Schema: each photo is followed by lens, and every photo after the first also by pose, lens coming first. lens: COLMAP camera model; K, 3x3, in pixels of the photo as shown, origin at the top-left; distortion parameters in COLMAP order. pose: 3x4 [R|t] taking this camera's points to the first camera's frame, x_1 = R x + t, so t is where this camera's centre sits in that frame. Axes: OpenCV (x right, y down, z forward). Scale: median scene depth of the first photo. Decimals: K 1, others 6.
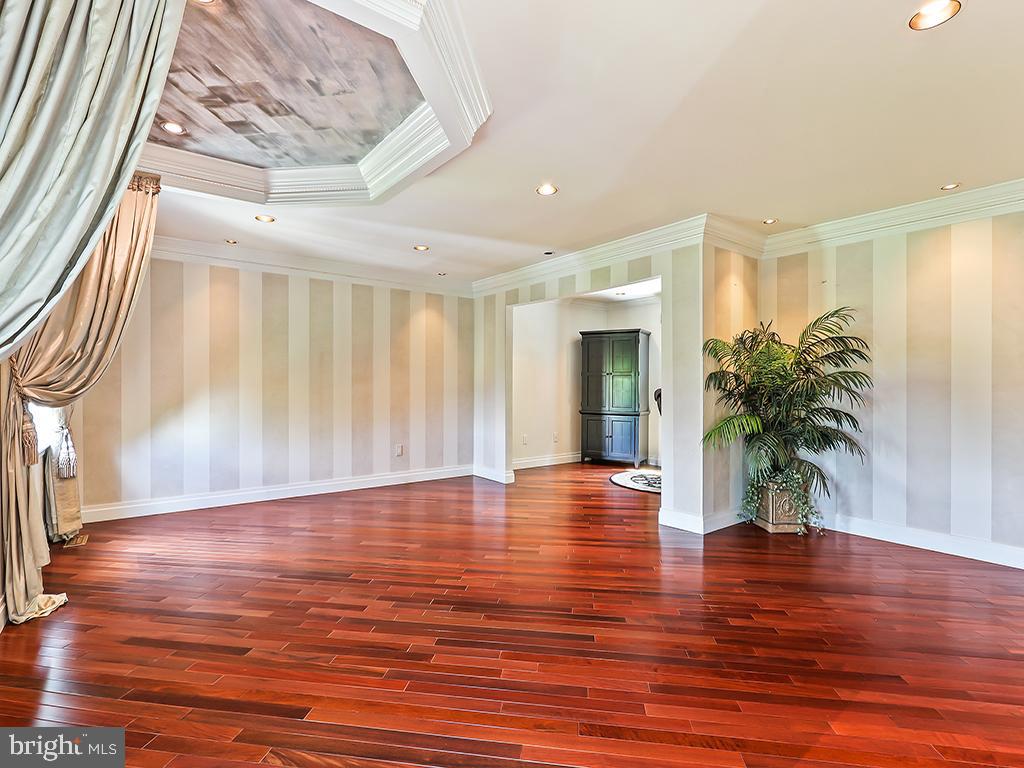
lens RADIAL K [[514.2, 0, 510.1], [0, 514.2, 389.2], [0, 0, 1]] dist [-0.003796, 0.000123]
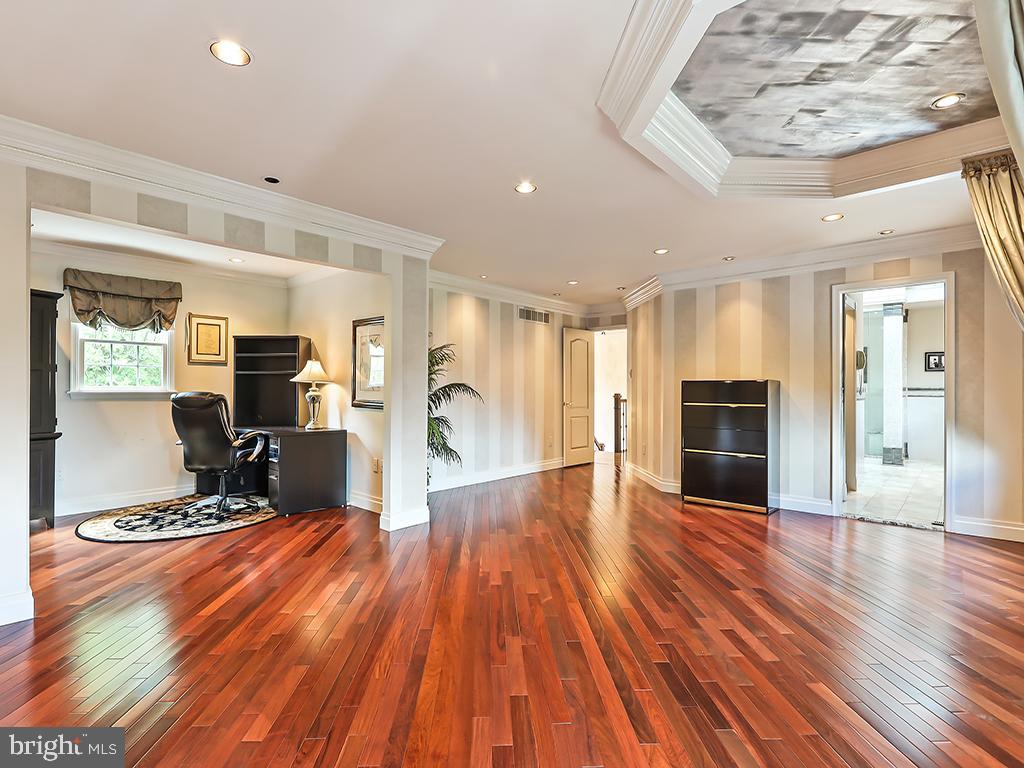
lens RADIAL K [[514.2, 0, 508.3], [0, 514.2, 380.0], [0, 0, 1]] dist [-0.003796, 0.000123]
pose [[-0.201934, -0.005638, 0.979383, -1.201589], [-0.011181, 0.999932, 0.003451, -0.032904], [-0.979335, -0.010253, -0.201983, 1.700810]]
